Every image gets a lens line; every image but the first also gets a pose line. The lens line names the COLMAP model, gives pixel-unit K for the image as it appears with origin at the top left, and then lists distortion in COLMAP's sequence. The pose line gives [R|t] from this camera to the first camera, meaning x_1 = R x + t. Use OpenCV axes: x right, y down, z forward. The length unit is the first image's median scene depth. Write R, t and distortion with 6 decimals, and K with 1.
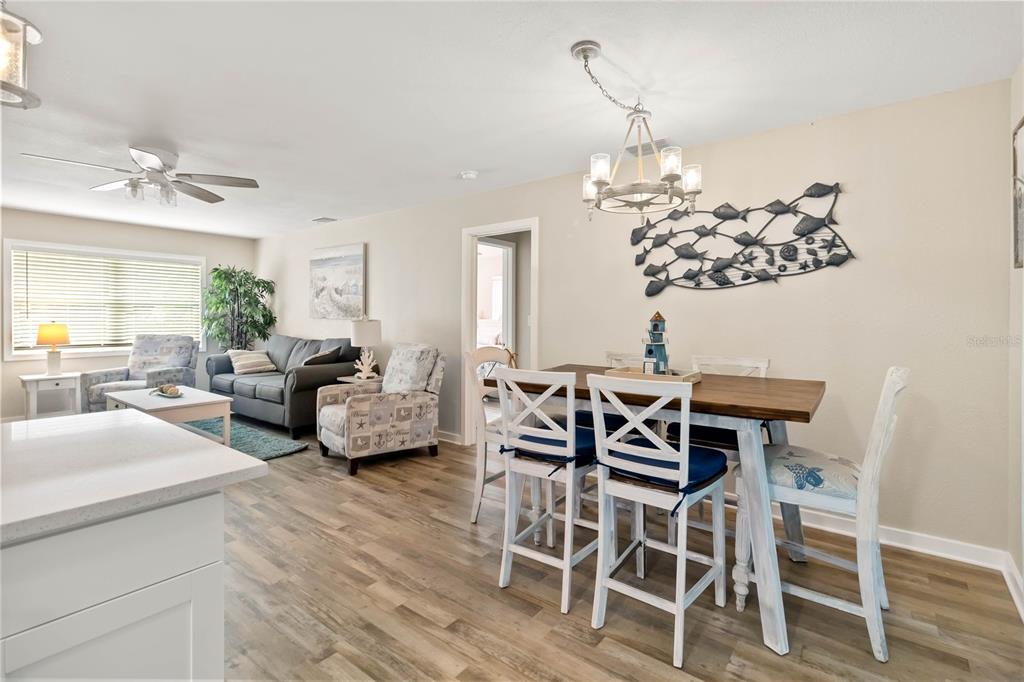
lens RADIAL K [[474.7, 0, 525.9], [0, 474.7, 320.3], [0, 0, 1]] dist [0.004044, 0.001054]
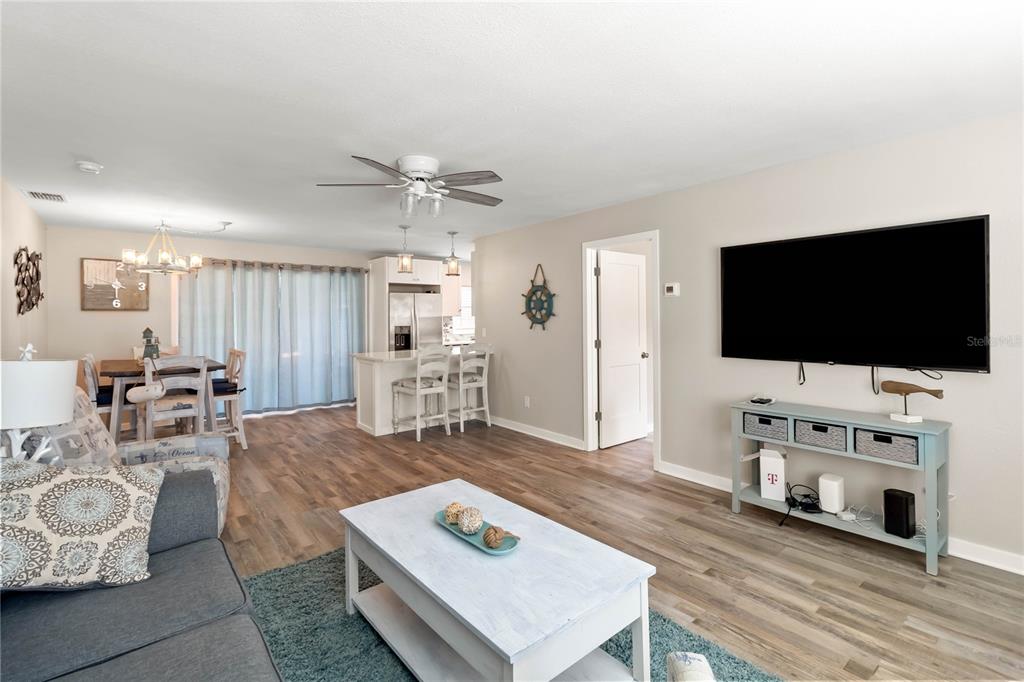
lens RADIAL K [[474.7, 0, 523.8], [0, 474.7, 319.9], [0, 0, 1]] dist [0.004044, 0.001054]
pose [[-0.974920, 0.001364, 0.222551, -1.232955], [0.004773, 0.999879, 0.014781, -0.053729], [-0.222504, 0.015472, -0.974809, 1.941139]]
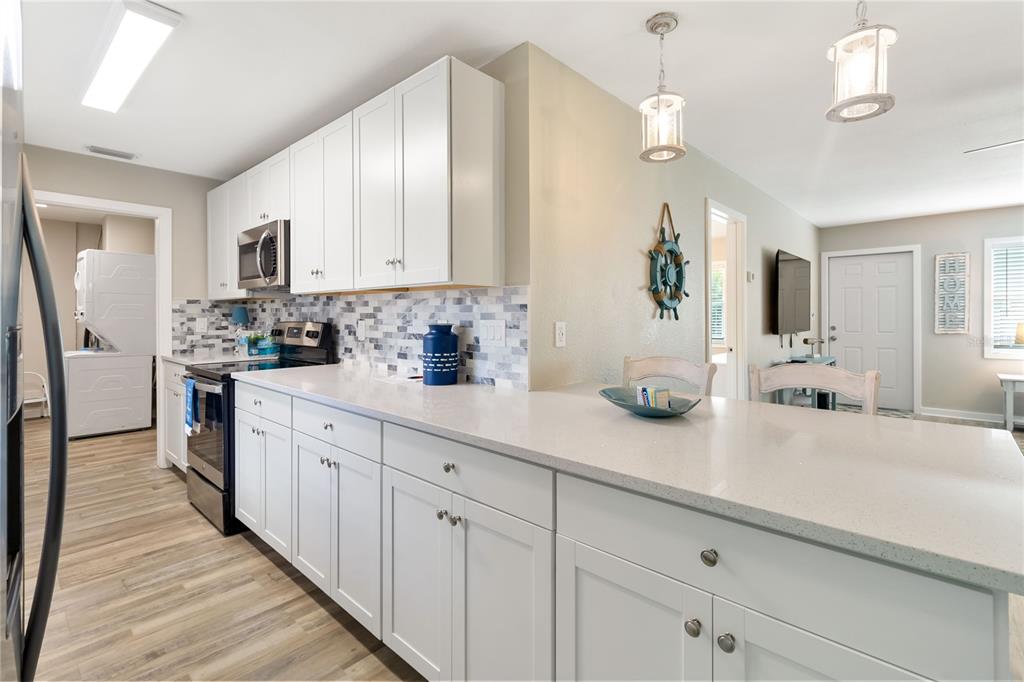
lens RADIAL K [[474.7, 0, 519.9], [0, 474.7, 317.7], [0, 0, 1]] dist [0.004044, 0.001054]
pose [[-0.075237, 0.000411, -0.997166, 0.009794], [-0.000381, 1.000000, 0.000441, -0.002418], [0.997166, 0.000413, -0.075237, 0.129419]]
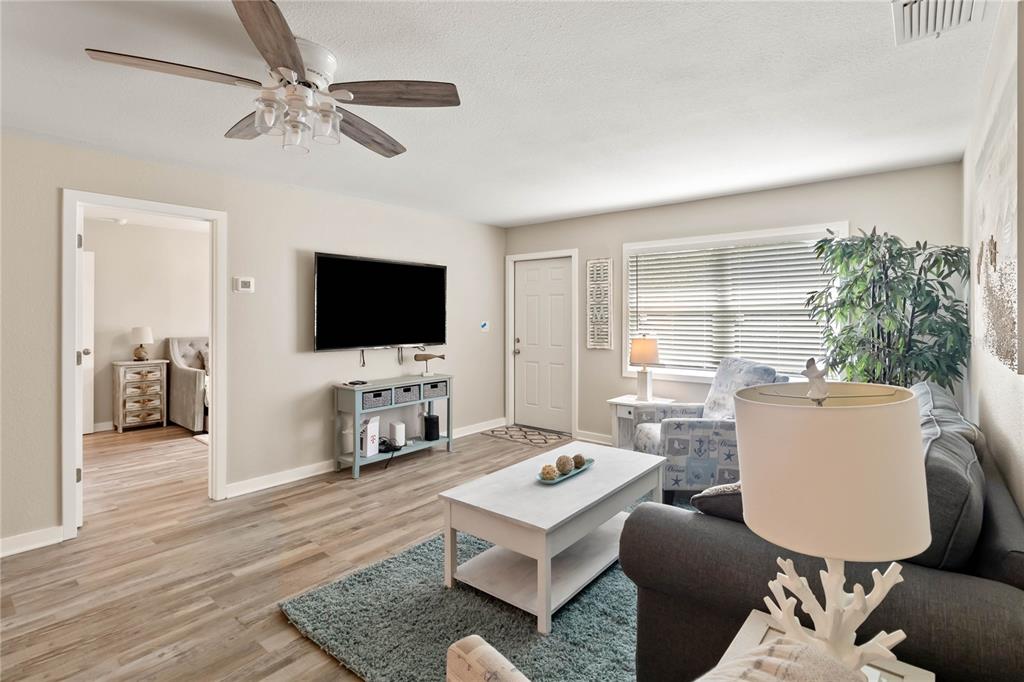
lens RADIAL K [[495.5, 0, 523.6], [0, 495.5, 311.7], [0, 0, 1]] dist [0.000968, -0.003151]
pose [[-0.031152, -0.013513, -0.999423, -0.210450], [-0.008191, 0.999878, -0.013264, -0.039930], [0.999481, 0.007774, -0.031259, 1.340641]]
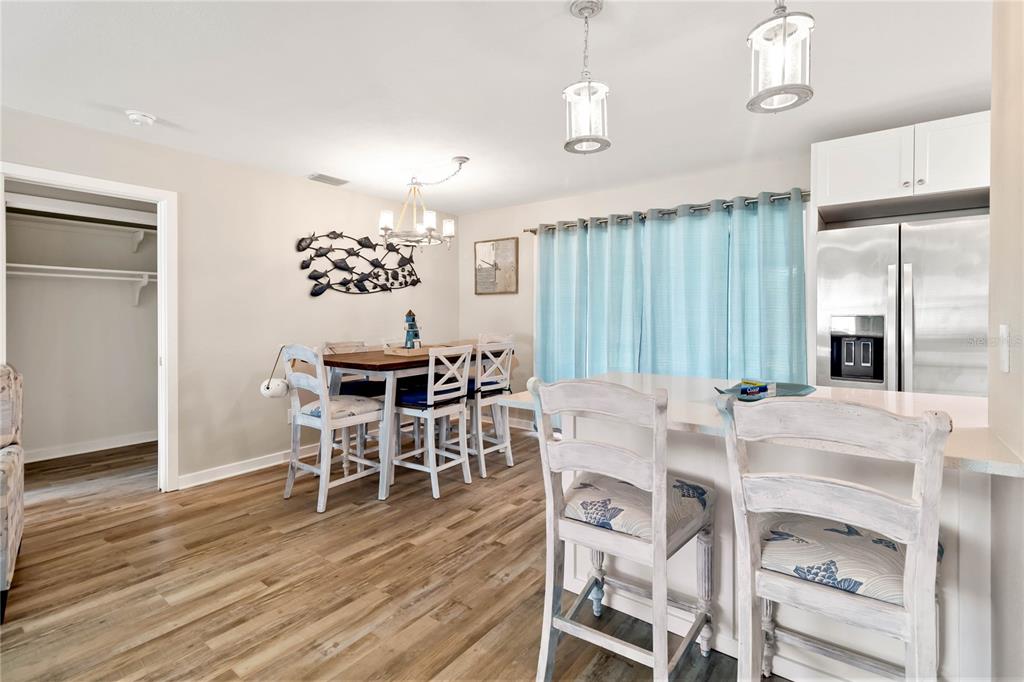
lens RADIAL K [[474.7, 0, 522.8], [0, 474.7, 316.5], [0, 0, 1]] dist [0.004044, 0.001054]
pose [[-0.018453, -0.009672, 0.999783, -1.015701], [0.004635, 0.999942, 0.009759, -0.008399], [-0.999819, 0.004814, -0.018407, 0.509804]]
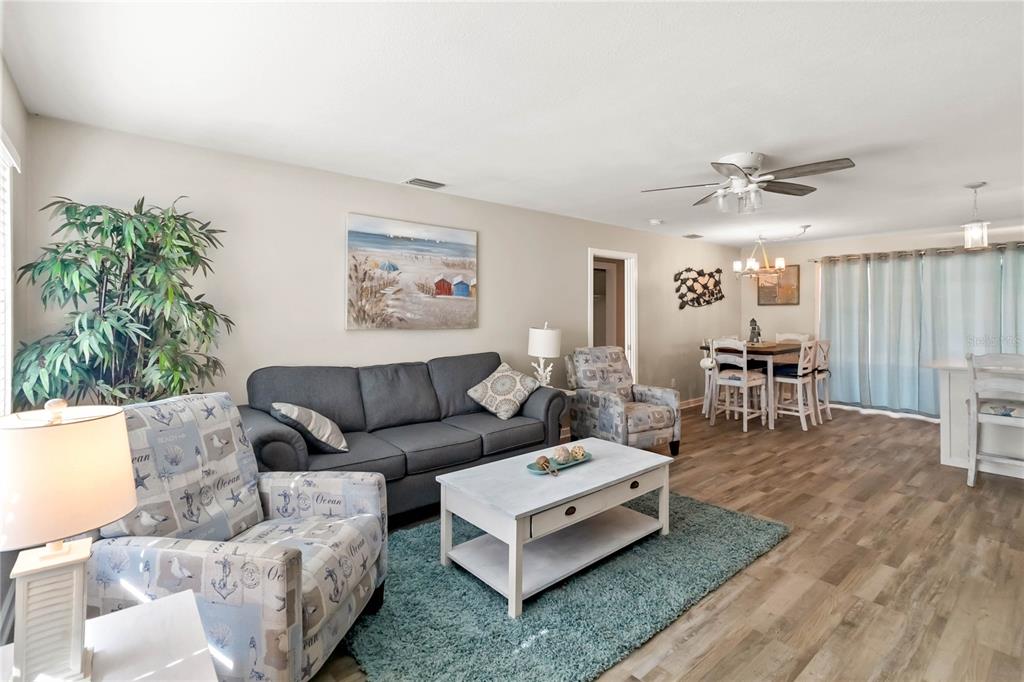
lens RADIAL K [[474.7, 0, 526.5], [0, 474.7, 313.3], [0, 0, 1]] dist [0.004044, 0.001054]
pose [[0.207609, -0.006587, 0.978190, -1.861467], [0.007922, 0.999956, 0.005052, -0.050938], [-0.978180, 0.006701, 0.207652, 1.274574]]
